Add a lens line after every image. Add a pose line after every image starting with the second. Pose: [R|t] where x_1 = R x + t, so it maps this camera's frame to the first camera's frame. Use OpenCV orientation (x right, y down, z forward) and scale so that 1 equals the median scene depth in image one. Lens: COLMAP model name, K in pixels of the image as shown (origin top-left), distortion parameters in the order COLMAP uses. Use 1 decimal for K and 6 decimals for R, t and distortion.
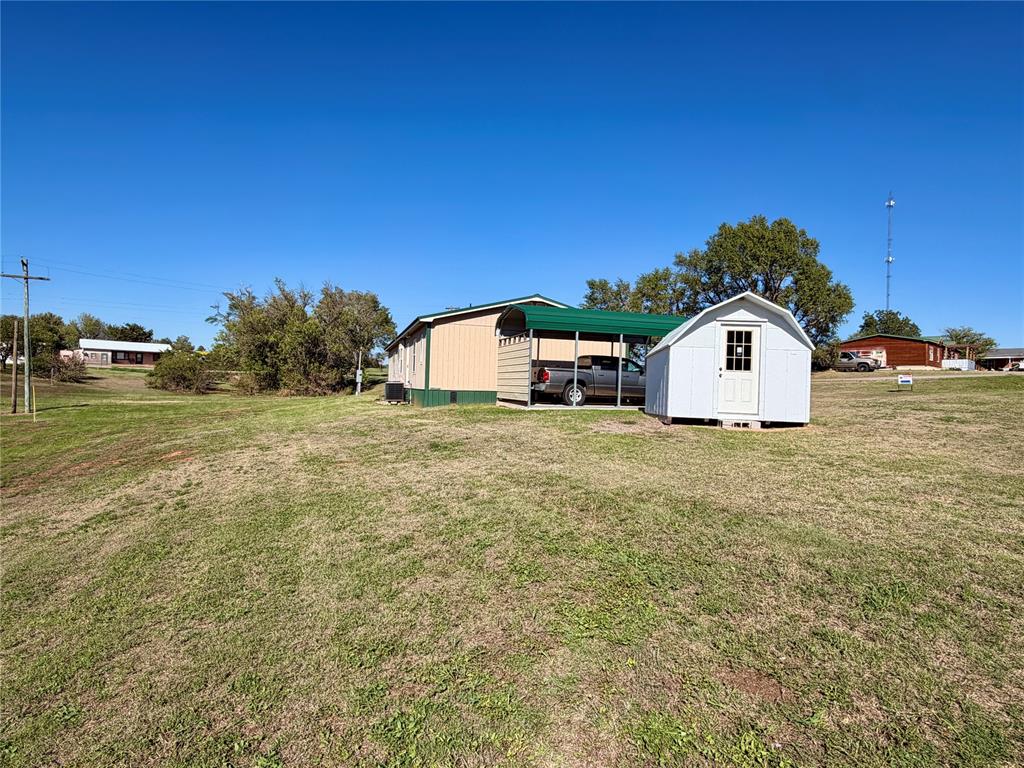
lens RADIAL K [[494.2, 0, 516.5], [0, 494.2, 384.1], [0, 0, 1]] dist [0.001525, -0.000646]
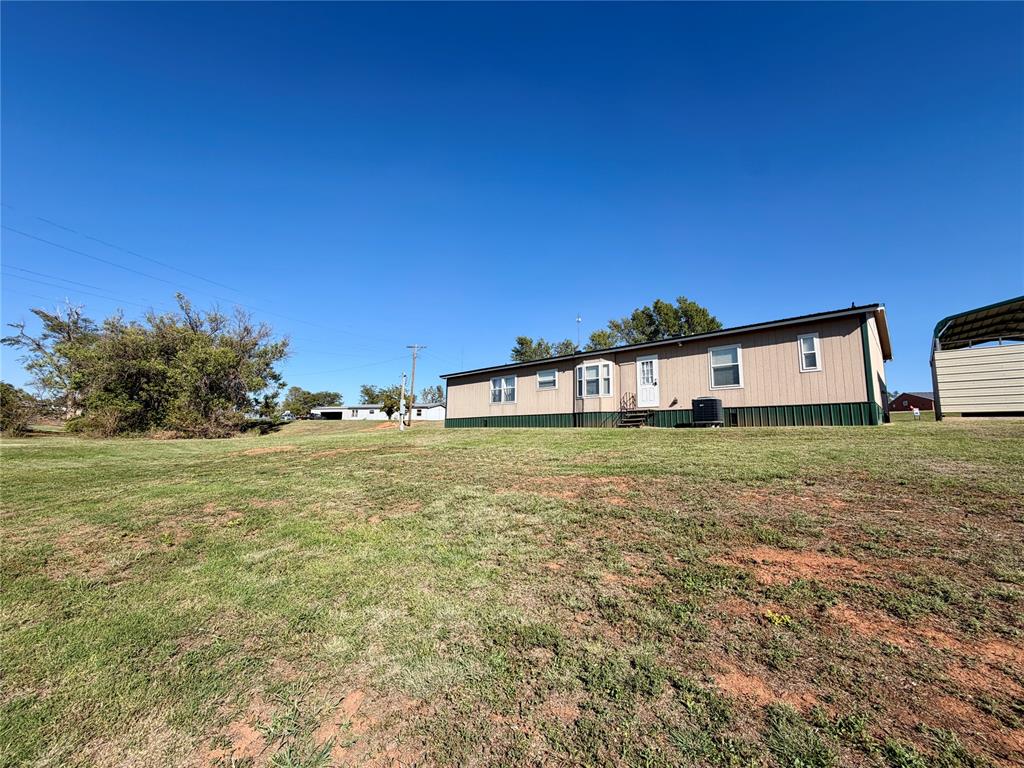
lens RADIAL K [[407.0, 0, 510.7], [0, 407.0, 384.1], [0, 0, 1]] dist [-0.000495, 0.000219]
pose [[0.891913, 0.055052, 0.448843, -0.266907], [0.005281, 0.991226, -0.132070, 0.027078], [-0.452175, 0.120165, 0.883797, 0.140917]]
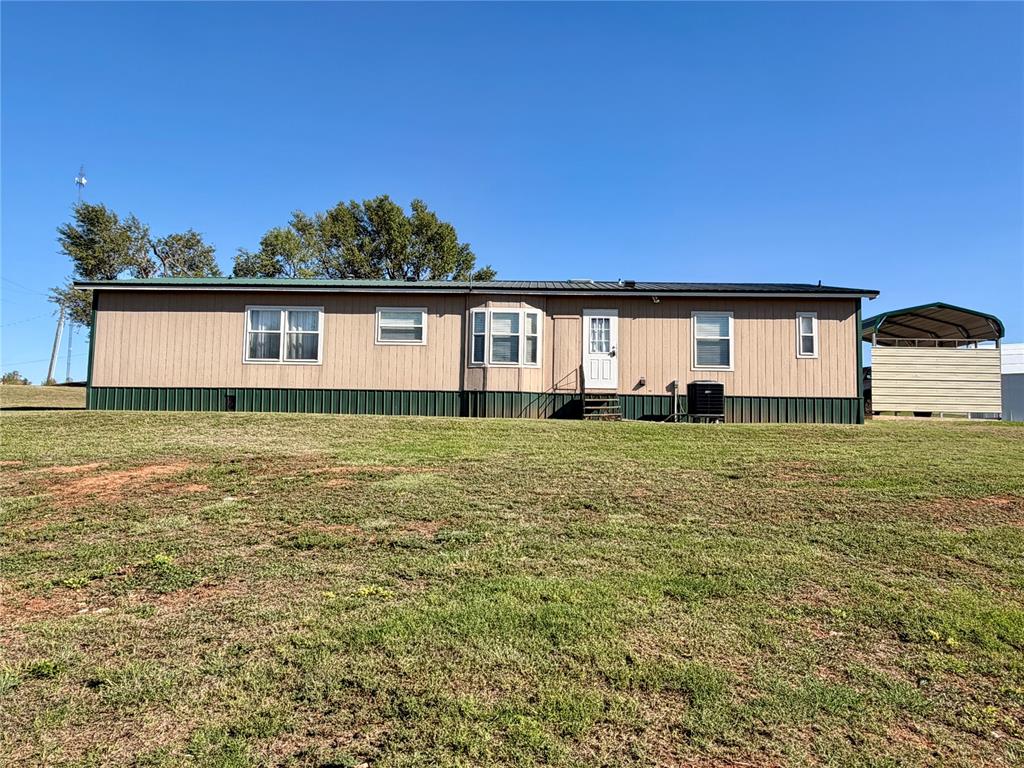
lens RADIAL K [[734.3, 0, 512.0], [0, 734.3, 384.0], [0, 0, 1]] dist [0.003965, 0.000558]
pose [[0.340902, 0.058992, 0.938246, -0.389048], [-0.002251, 0.998078, -0.061936, 0.024516], [-0.940096, 0.019002, 0.340379, 0.284951]]
